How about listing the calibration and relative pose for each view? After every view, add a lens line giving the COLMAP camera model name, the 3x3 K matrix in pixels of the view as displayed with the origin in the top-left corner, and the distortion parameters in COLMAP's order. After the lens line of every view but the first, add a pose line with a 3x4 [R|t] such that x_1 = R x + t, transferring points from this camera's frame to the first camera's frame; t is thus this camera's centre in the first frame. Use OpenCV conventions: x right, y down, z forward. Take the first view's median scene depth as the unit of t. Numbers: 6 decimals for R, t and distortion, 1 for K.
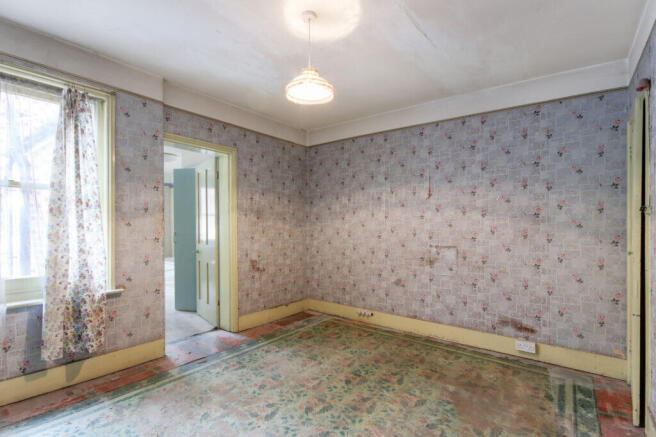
lens RADIAL K [[312.2, 0, 328.1], [0, 312.2, 221.7], [0, 0, 1]] dist [-0.001589, -0.000416]
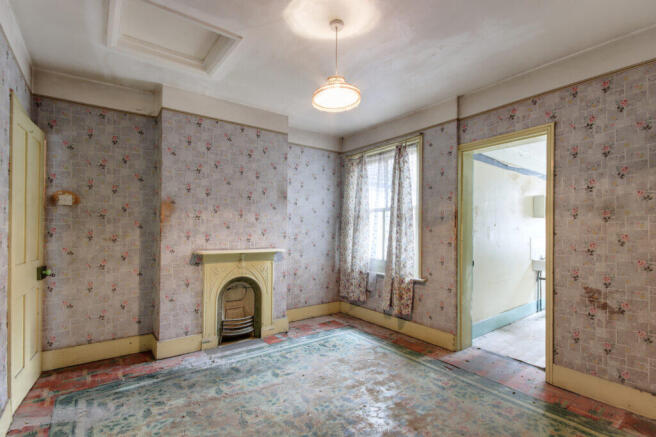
lens RADIAL K [[312.2, 0, 330.6], [0, 312.2, 233.8], [0, 0, 1]] dist [-0.001589, -0.000416]
pose [[-0.277155, -0.007483, -0.960796, 0.666655], [-0.004371, 0.999969, -0.006527, 0.030175], [0.960815, 0.002391, -0.277179, 0.921510]]
